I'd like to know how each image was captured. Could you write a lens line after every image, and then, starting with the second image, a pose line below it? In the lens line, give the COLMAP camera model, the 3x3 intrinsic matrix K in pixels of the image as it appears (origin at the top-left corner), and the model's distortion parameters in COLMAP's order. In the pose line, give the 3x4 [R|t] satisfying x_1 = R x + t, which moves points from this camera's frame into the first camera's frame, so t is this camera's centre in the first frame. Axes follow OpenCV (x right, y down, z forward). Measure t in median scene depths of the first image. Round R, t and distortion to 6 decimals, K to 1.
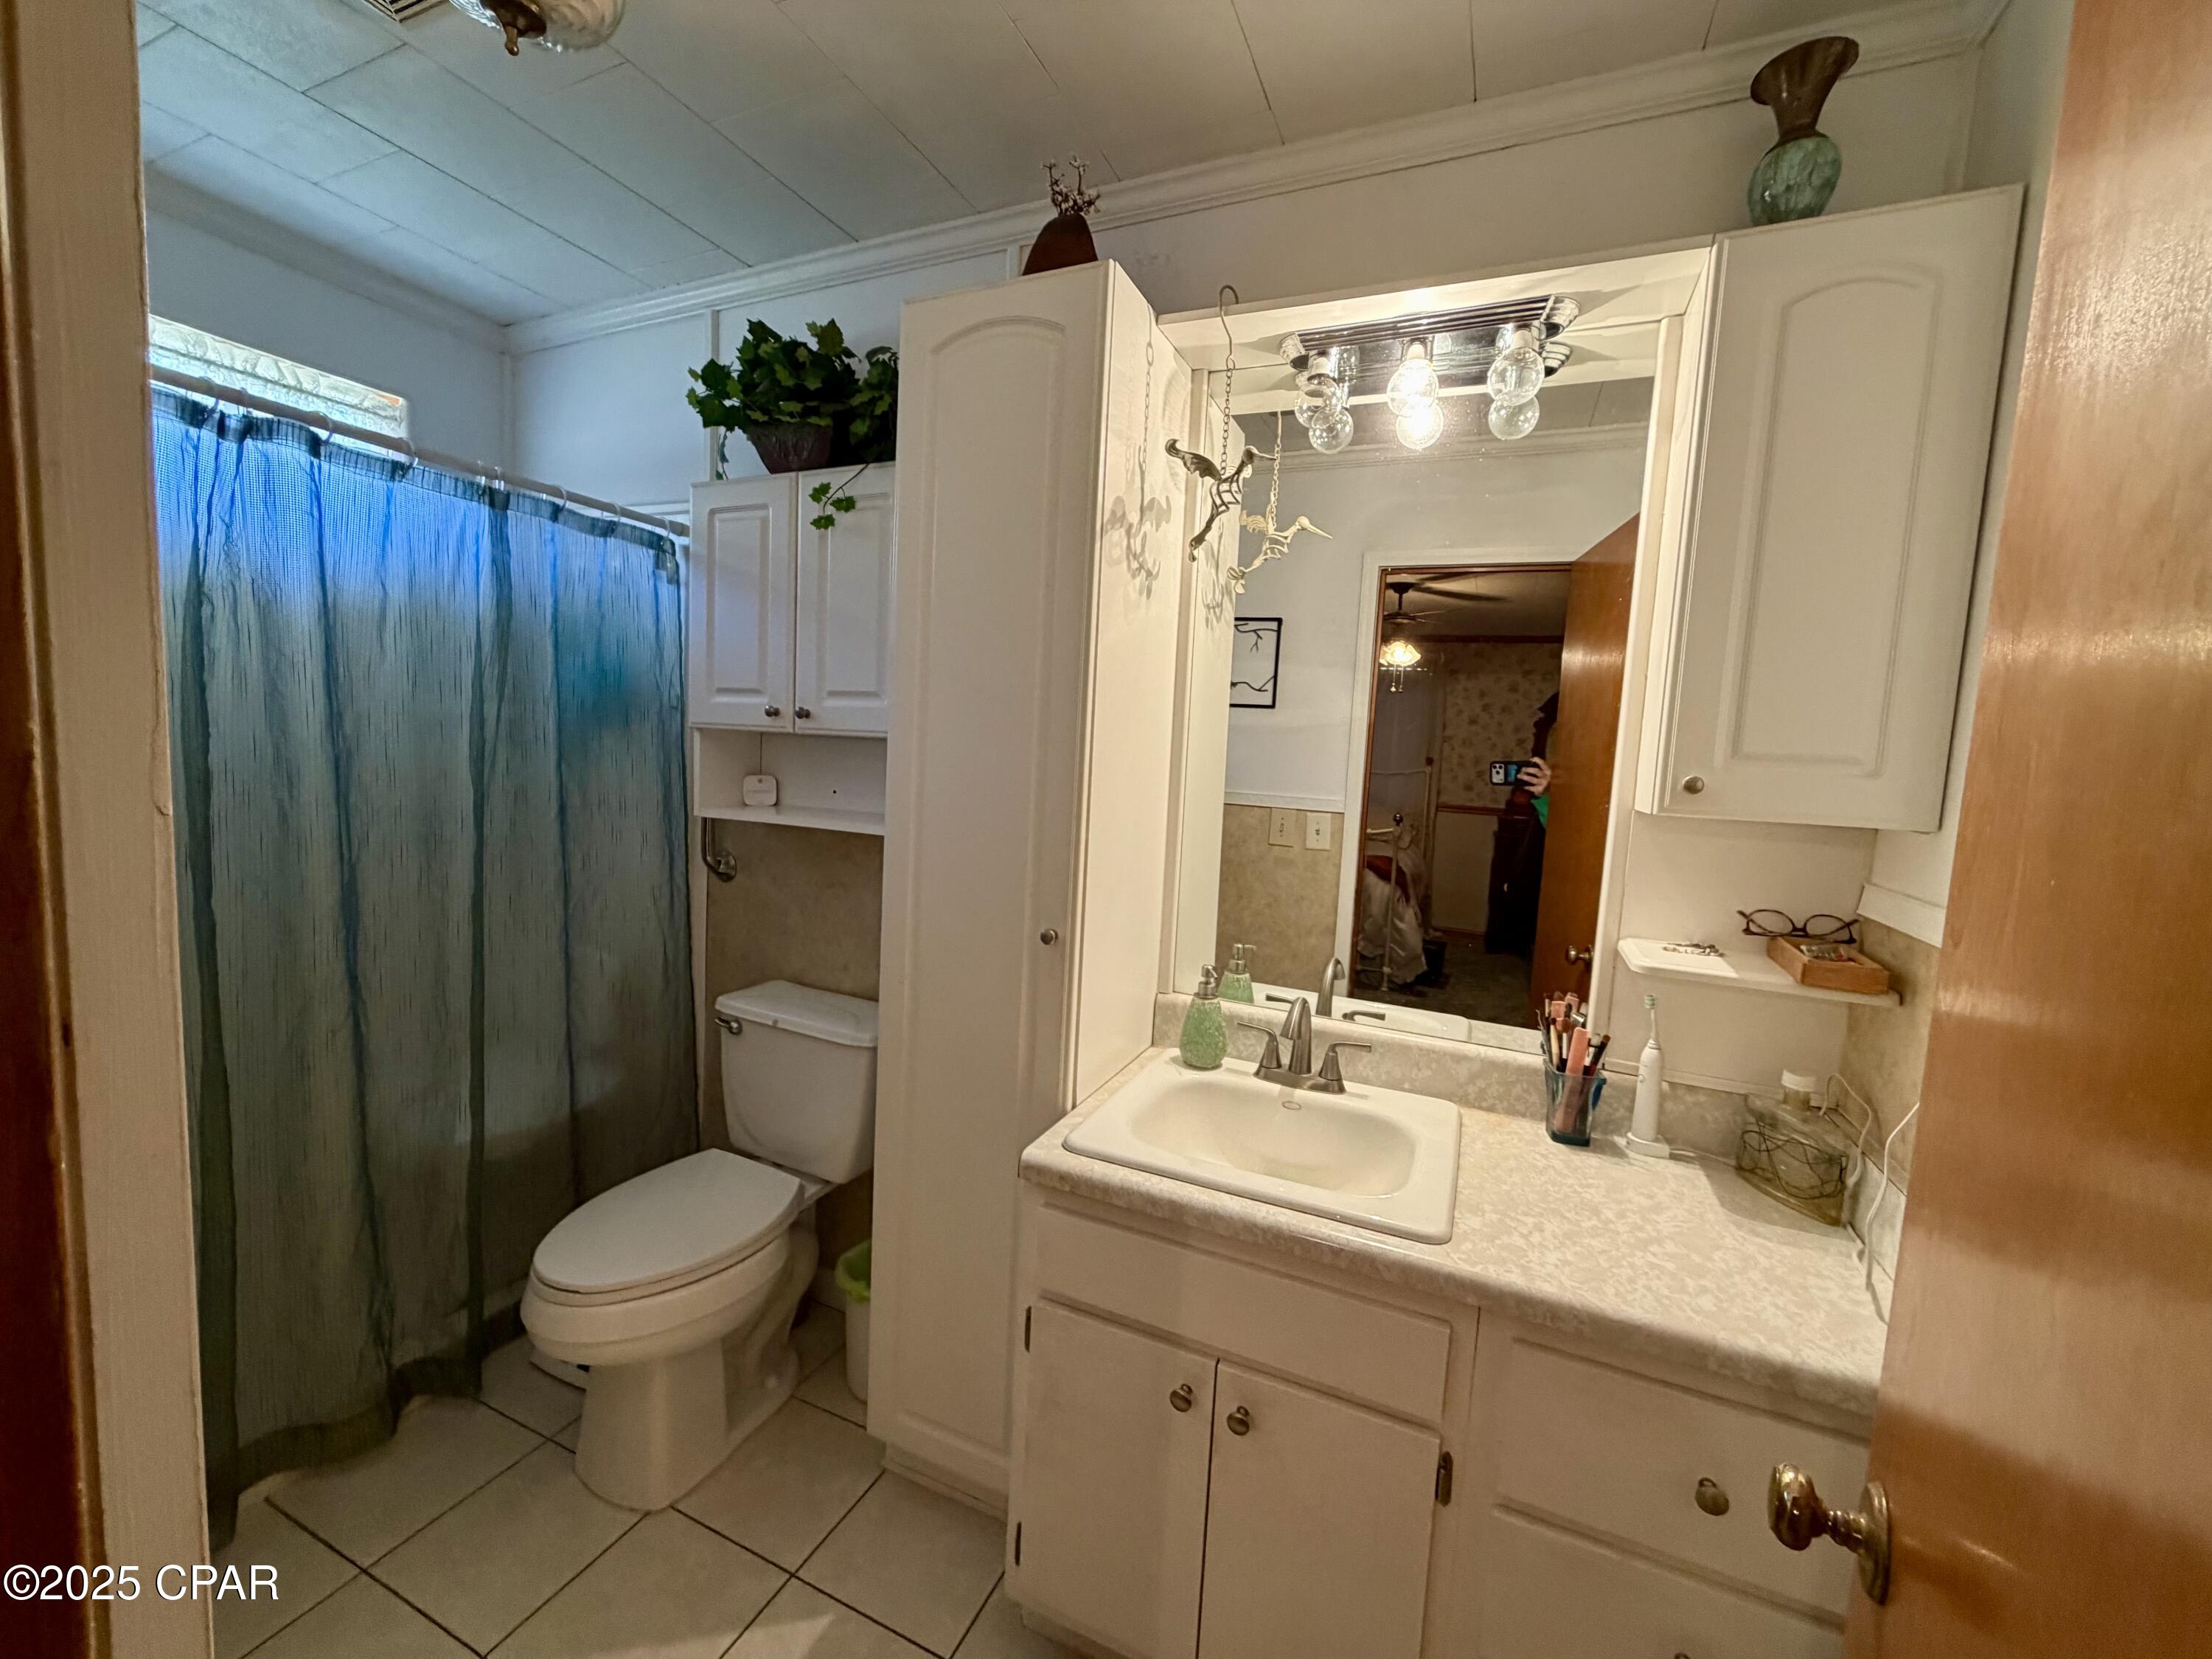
lens RADIAL K [[880.5, 0, 1103.0], [0, 880.5, 829.7], [0, 0, 1]] dist [-0.000860, -0.001089]
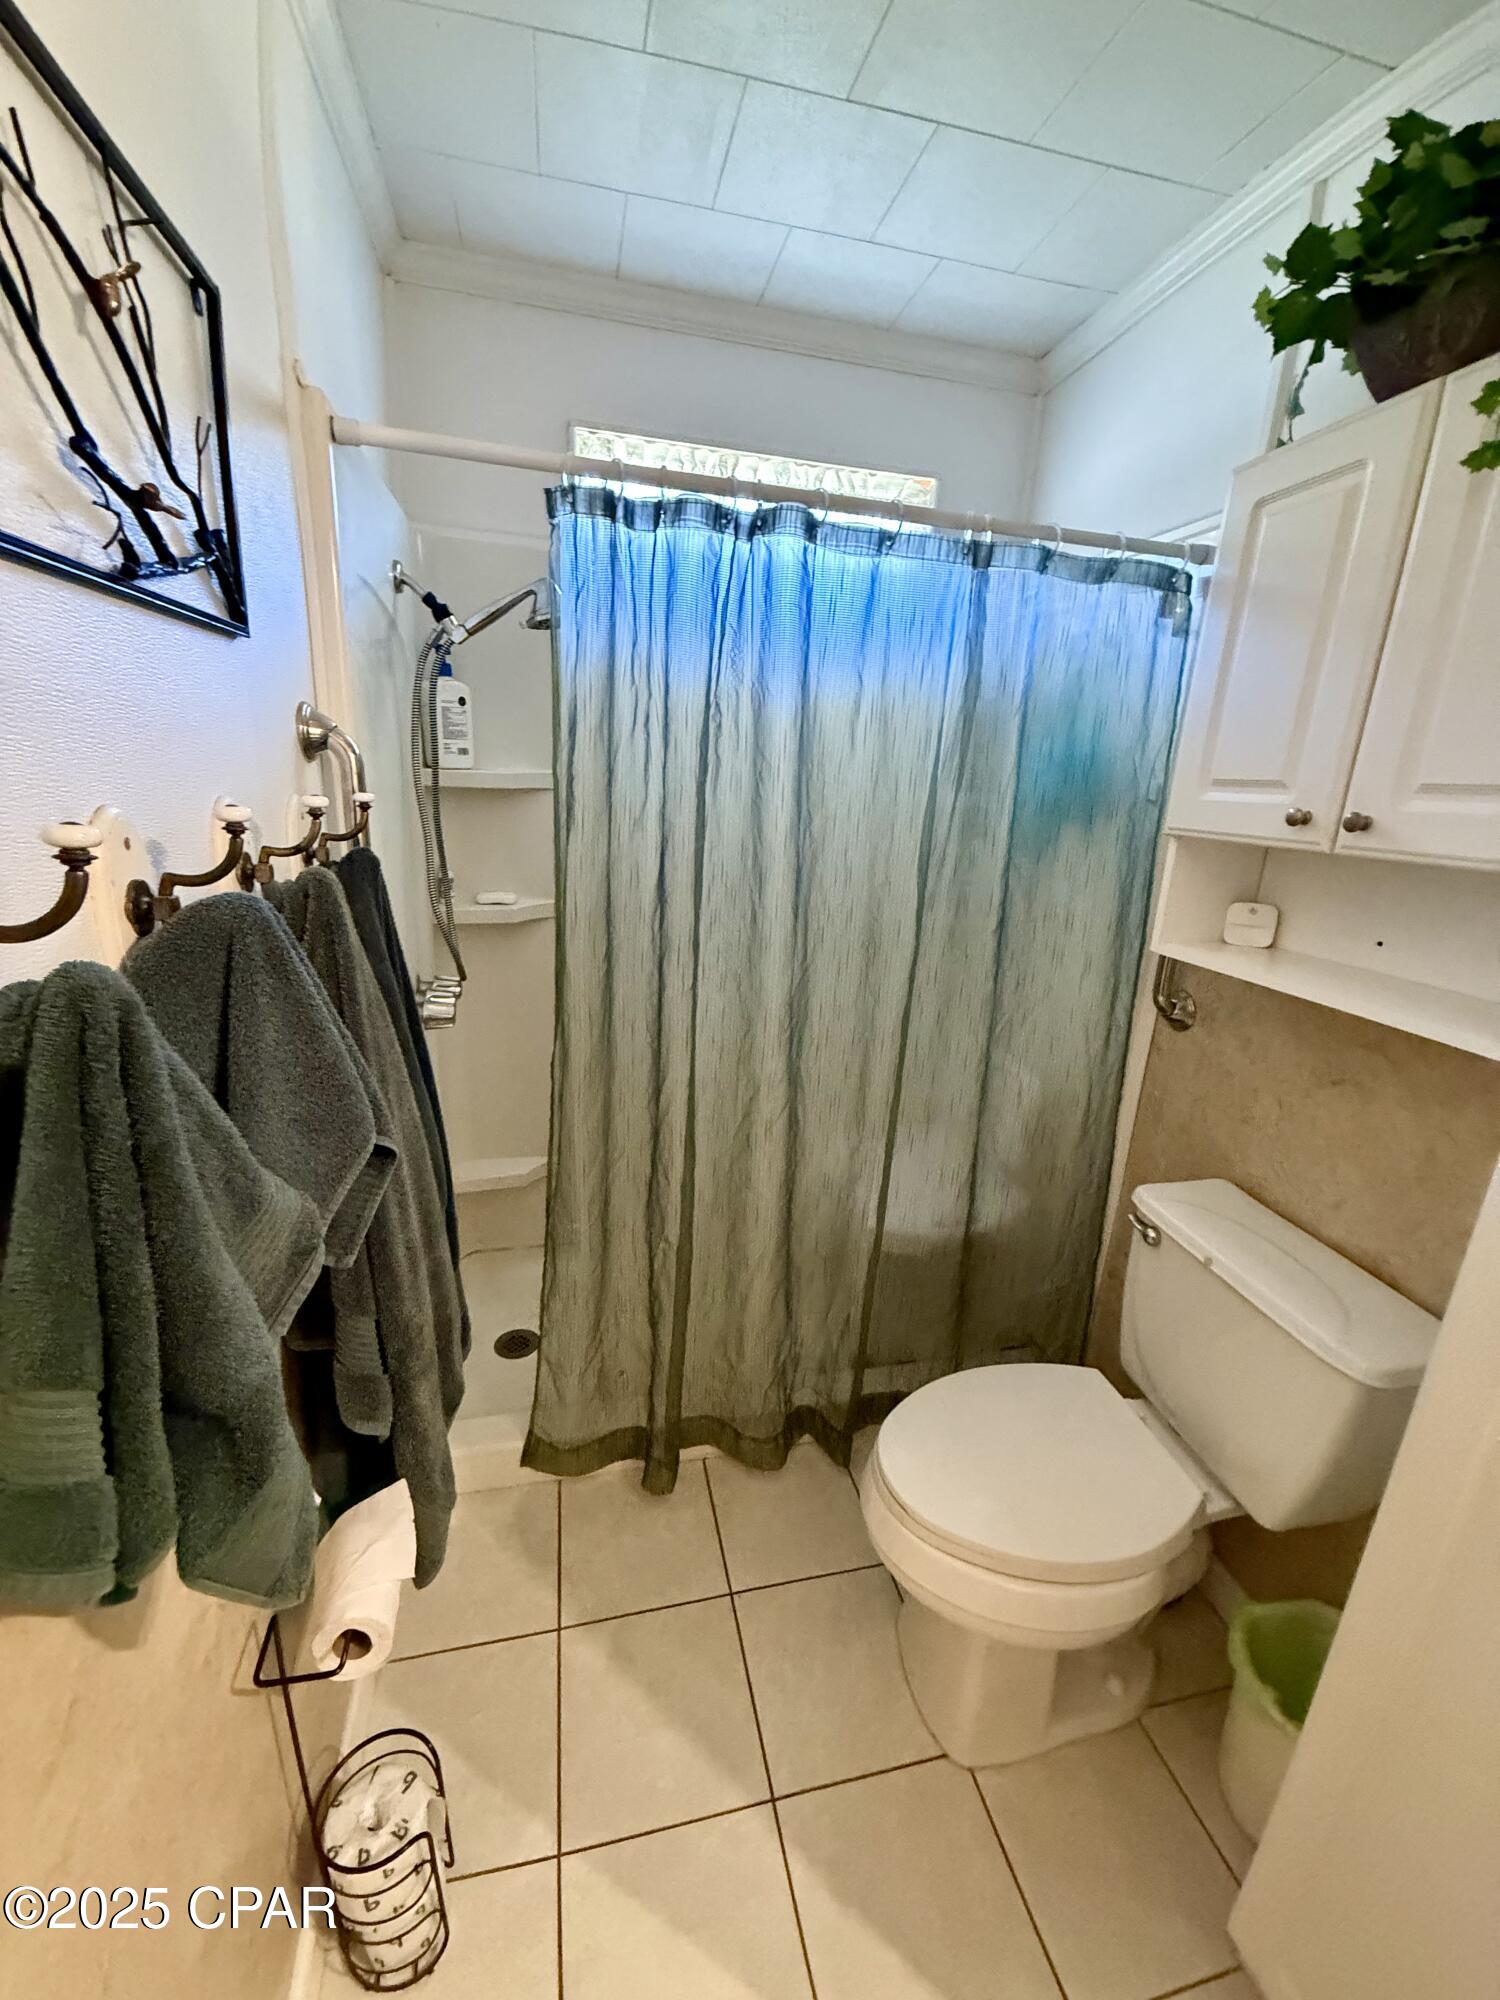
lens RADIAL K [[796.2, 0, 745.5], [0, 796.2, 998.1], [0, 0, 1]] dist [-0.000860, -0.001089]
pose [[0.602903, 0.195944, -0.773378, -0.139723], [-0.092019, 0.979980, 0.176553, -0.067904], [0.792490, -0.035279, 0.608863, 0.313470]]
